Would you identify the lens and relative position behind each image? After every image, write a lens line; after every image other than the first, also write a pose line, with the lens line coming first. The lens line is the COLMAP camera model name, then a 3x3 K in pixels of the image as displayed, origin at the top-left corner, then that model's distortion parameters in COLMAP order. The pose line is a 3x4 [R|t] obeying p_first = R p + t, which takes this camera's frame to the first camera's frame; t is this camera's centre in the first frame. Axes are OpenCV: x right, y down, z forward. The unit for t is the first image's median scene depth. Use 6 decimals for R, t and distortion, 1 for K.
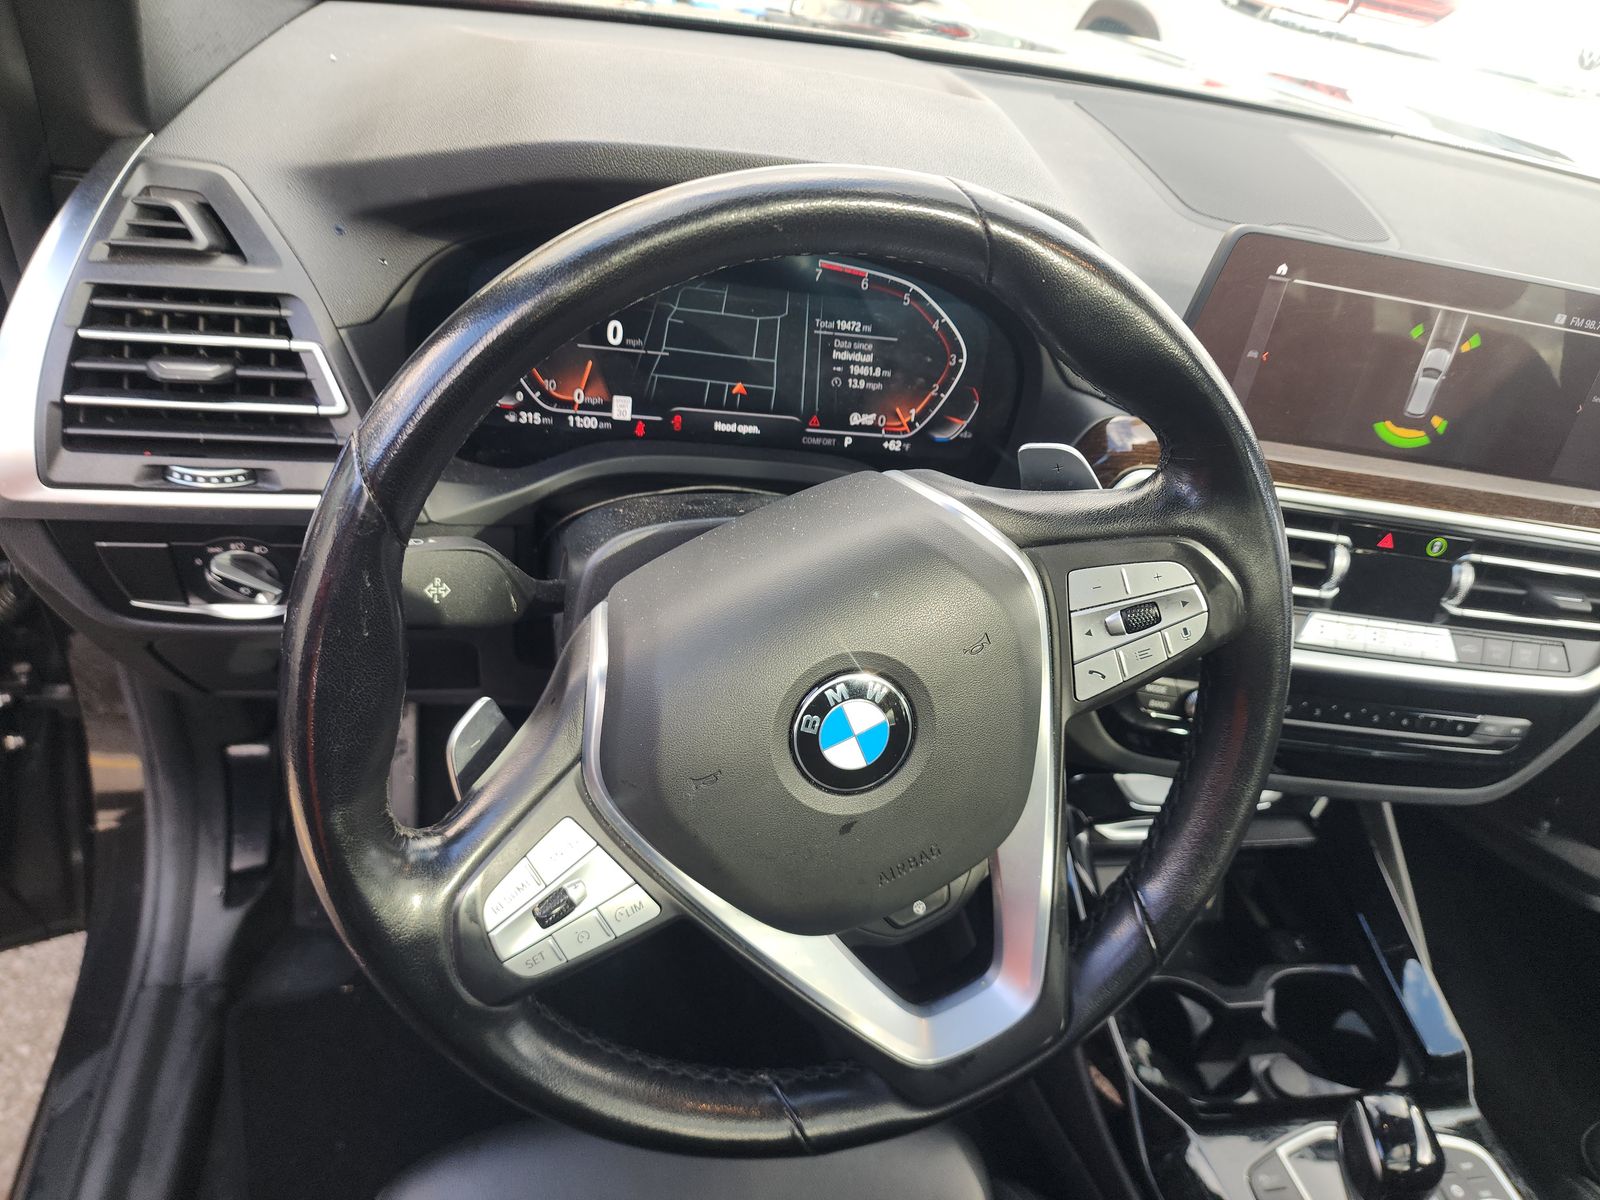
lens RADIAL K [[1098.1, 0, 800.0], [0, 1098.1, 600.0], [0, 0, 1]] dist [0.073773, -0.076533]
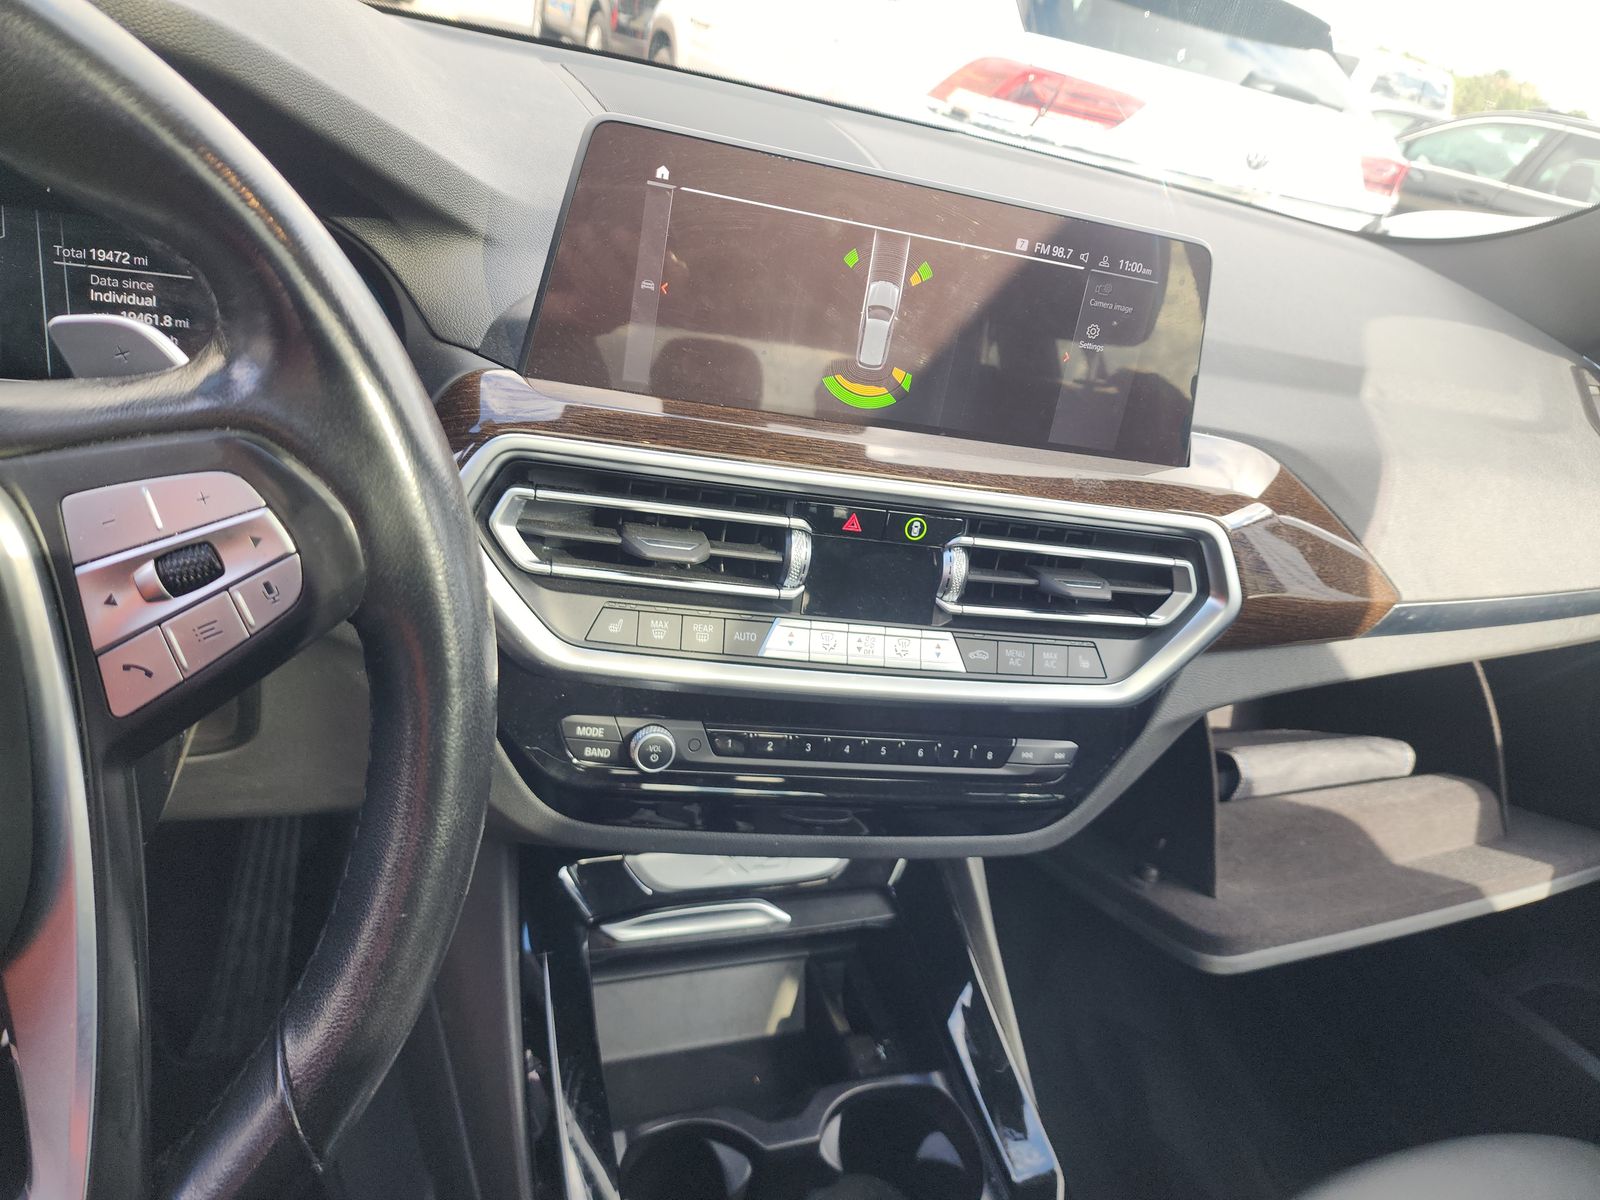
lens RADIAL K [[1098.1, 0, 800.0], [0, 1098.1, 600.0], [0, 0, 1]] dist [0.073773, -0.076533]
pose [[0.987125, -0.050652, 0.151720, 0.384965], [0.066195, 0.992862, -0.099211, 0.081626], [-0.145612, 0.107977, 0.983432, 0.248375]]
